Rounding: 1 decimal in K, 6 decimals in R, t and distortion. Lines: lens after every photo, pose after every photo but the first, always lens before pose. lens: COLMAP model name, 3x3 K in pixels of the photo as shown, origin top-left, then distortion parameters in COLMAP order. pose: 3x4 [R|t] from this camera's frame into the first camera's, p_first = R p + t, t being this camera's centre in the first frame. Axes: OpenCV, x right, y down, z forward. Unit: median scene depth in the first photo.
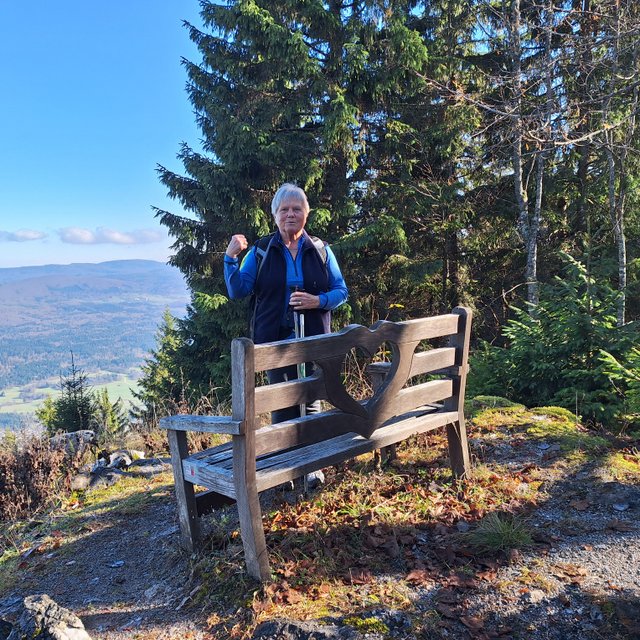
lens RADIAL K [[589.2, 0, 324.9], [0, 589.2, 314.2], [0, 0, 1]] dist [0.136042, -0.180718]
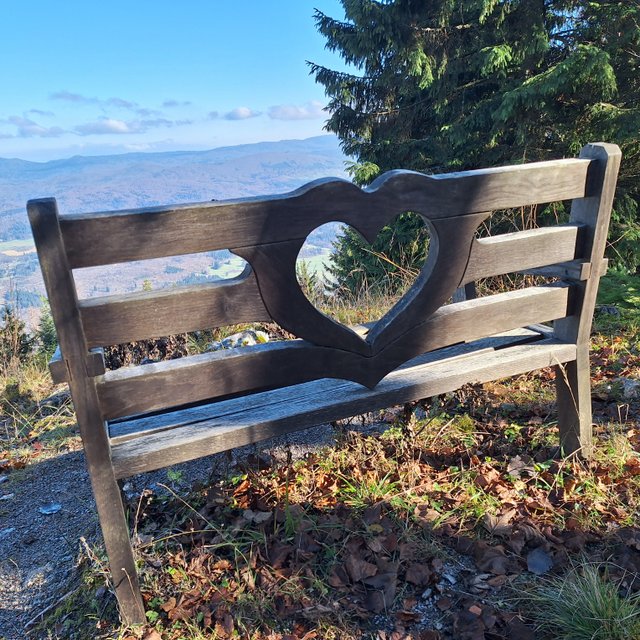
lens RADIAL K [[584.5, 0, 328.3], [0, 584.5, 320.3], [0, 0, 1]] dist [0.121724, -0.183448]
pose [[0.947098, 0.066365, -0.314009, 0.045519], [0.003113, 0.976442, 0.215756, 0.006031], [0.320930, -0.205320, 0.924580, 0.109165]]
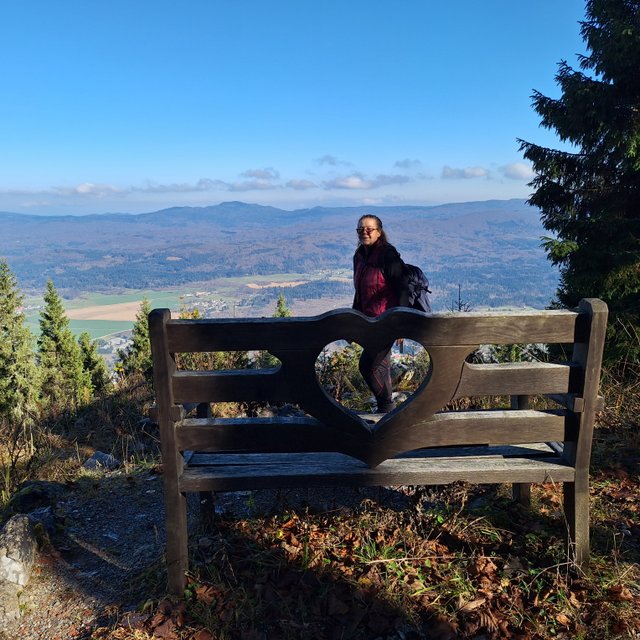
lens RADIAL K [[582.6, 0, 320.0], [0, 582.6, 320.0], [0, 0, 1]] dist [0.107652, -0.159578]
pose [[0.757103, 0.145861, -0.636804, 0.100112], [-0.070495, 0.987306, 0.142331, -0.014009], [0.649481, -0.062868, 0.757775, 0.096822]]
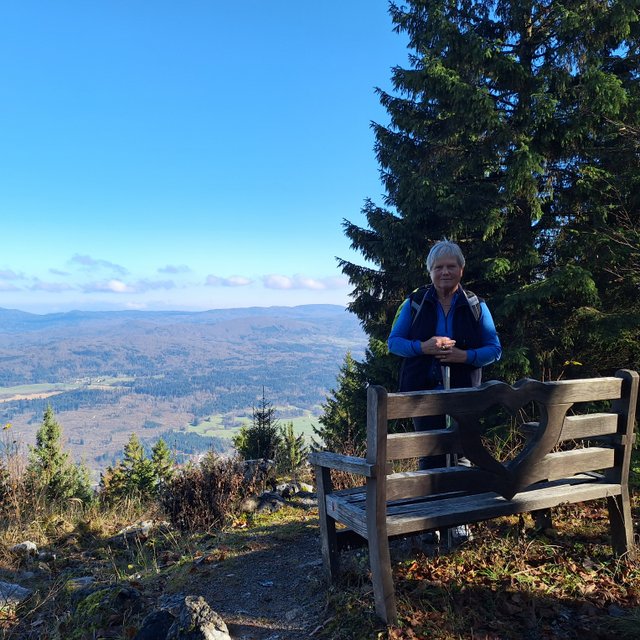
lens RADIAL K [[583.5, 0, 314.3], [0, 583.5, 316.8], [0, 0, 1]] dist [0.132261, -0.163575]
pose [[0.947305, 0.032955, -0.318633, 0.015887], [-0.056274, 0.996345, -0.064256, -0.001916], [0.315351, 0.078801, 0.945698, -0.010171]]
